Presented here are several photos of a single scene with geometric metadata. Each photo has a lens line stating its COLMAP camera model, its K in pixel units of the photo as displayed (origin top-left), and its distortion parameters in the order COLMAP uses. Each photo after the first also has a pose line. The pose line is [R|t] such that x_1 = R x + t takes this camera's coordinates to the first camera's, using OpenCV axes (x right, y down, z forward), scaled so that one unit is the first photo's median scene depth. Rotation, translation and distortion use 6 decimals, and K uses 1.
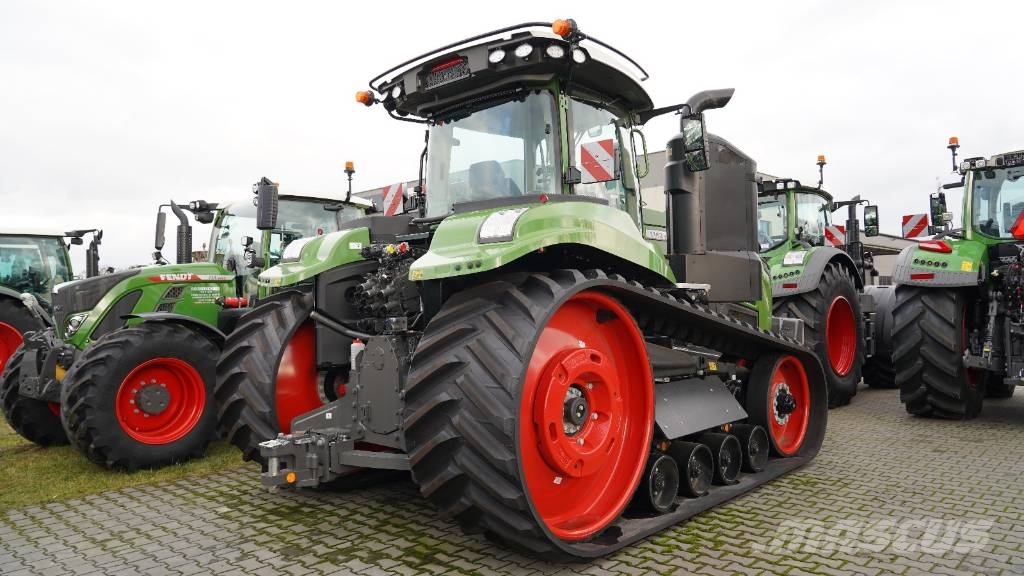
lens RADIAL K [[767.4, 0, 512.0], [0, 767.4, 288.0], [0, 0, 1]] dist [0.001440, 0.002950]
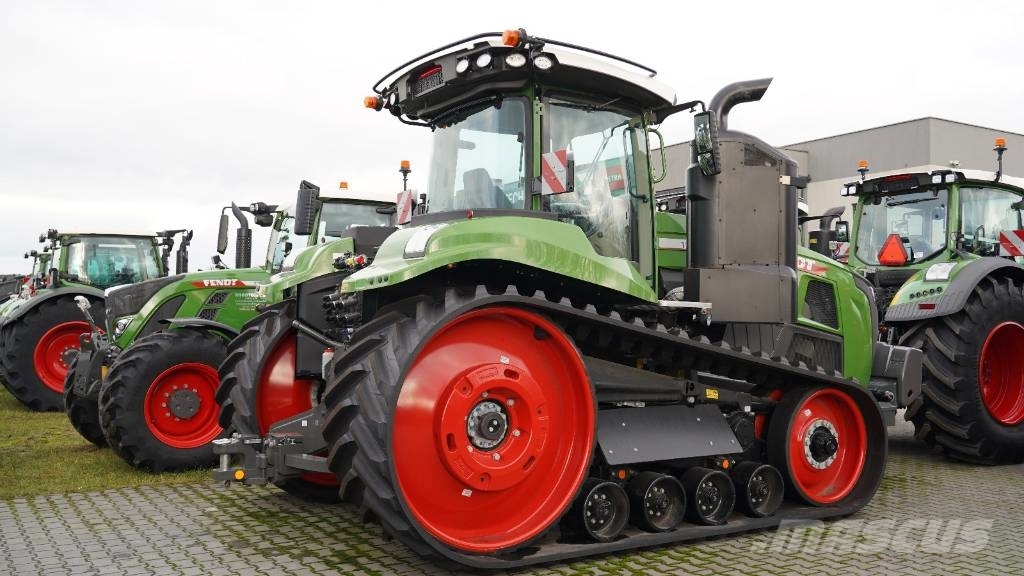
lens RADIAL K [[1025.9, 0, 512.0], [0, 1025.9, 288.0], [0, 0, 1]] dist [0.036849, -0.004797]
pose [[0.963631, 0.019393, -0.266530, 0.333757], [-0.021833, 0.999742, -0.006192, -0.008937], [0.266342, 0.011785, 0.963807, -0.208425]]
